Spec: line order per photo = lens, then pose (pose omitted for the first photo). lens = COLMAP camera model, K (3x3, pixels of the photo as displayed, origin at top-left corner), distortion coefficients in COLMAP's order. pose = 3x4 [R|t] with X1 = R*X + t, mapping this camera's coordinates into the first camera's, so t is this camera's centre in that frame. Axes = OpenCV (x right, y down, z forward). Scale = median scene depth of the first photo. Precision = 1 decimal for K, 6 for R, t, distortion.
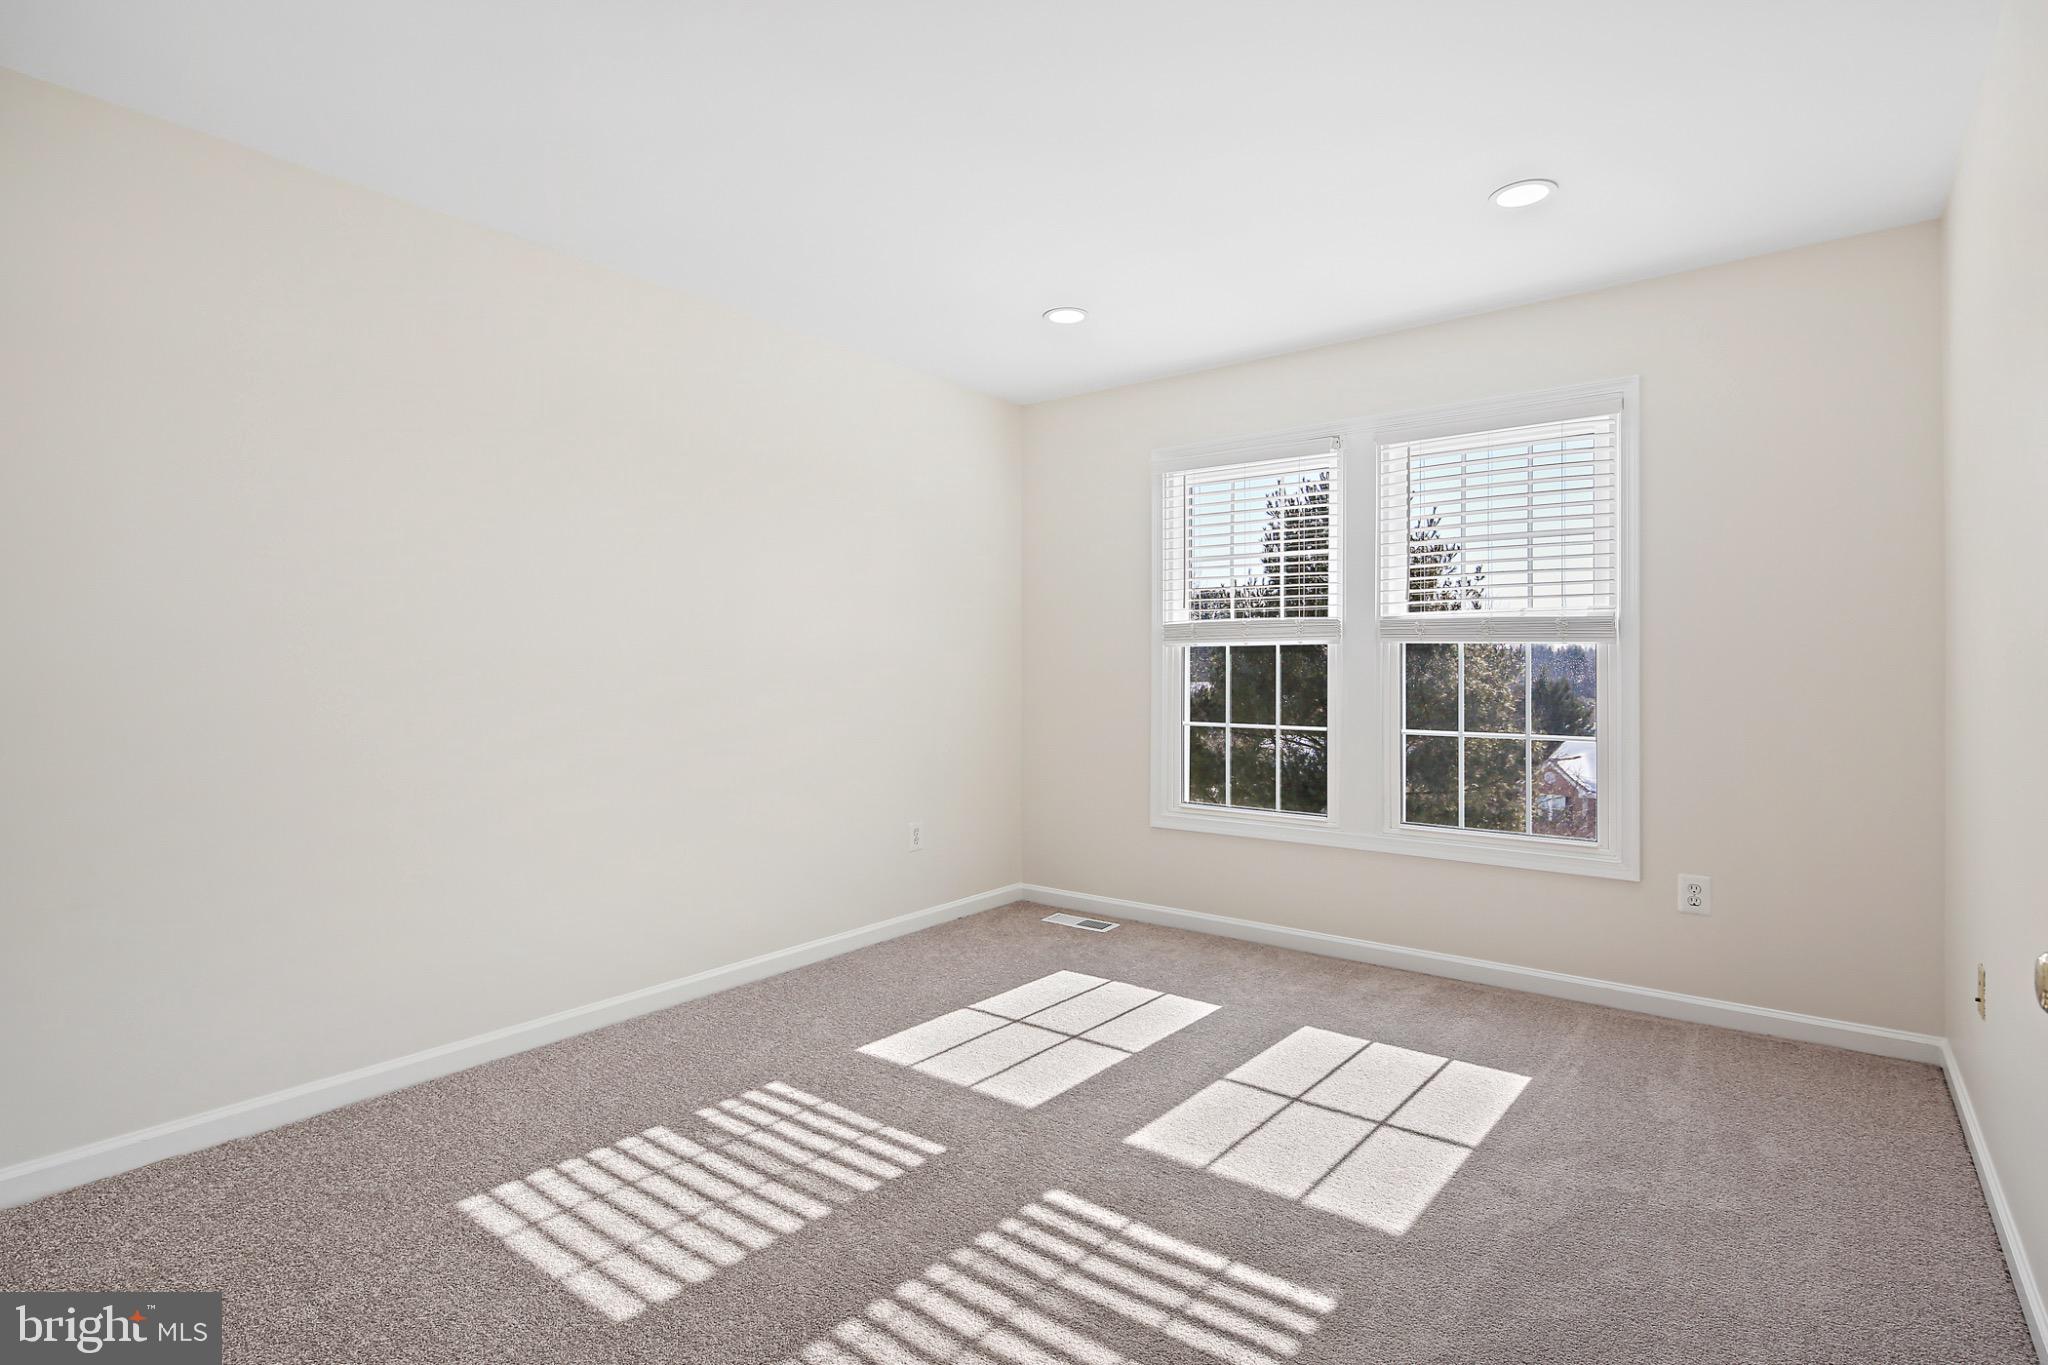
lens RADIAL K [[993.9, 0, 1025.9], [0, 993.9, 665.2], [0, 0, 1]] dist [0.004518, -0.001693]
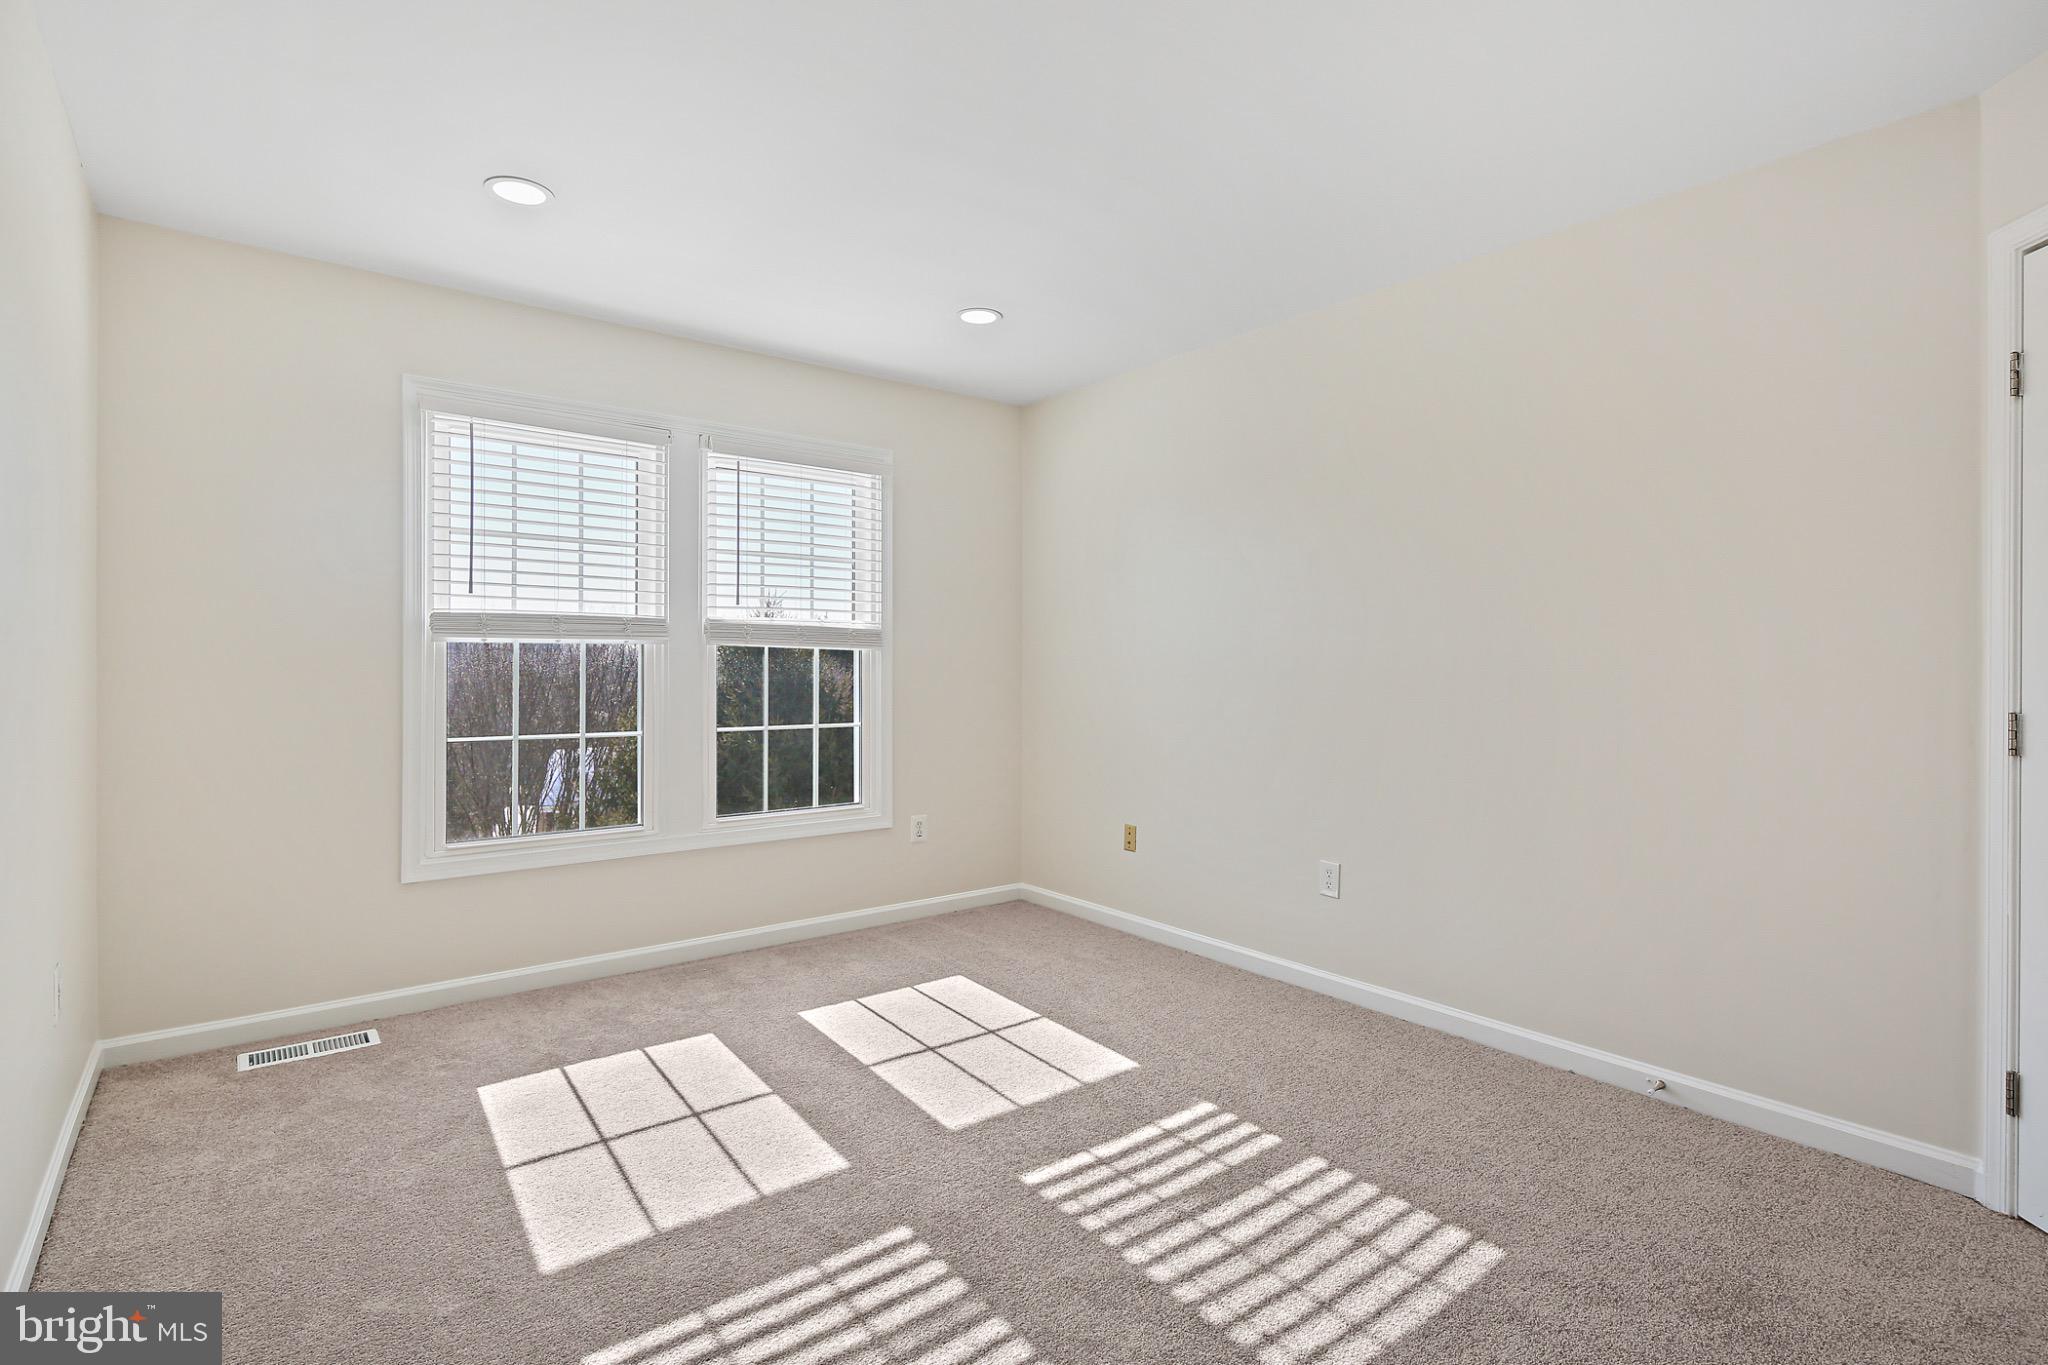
lens RADIAL K [[993.9, 0, 1025.9], [0, 993.9, 665.2], [0, 0, 1]] dist [0.004518, -0.001693]
pose [[0.241463, 0.001123, 0.970409, -0.846941], [-0.000425, 0.999999, -0.001051, -0.000113], [-0.970410, -0.000159, 0.241463, 0.653995]]
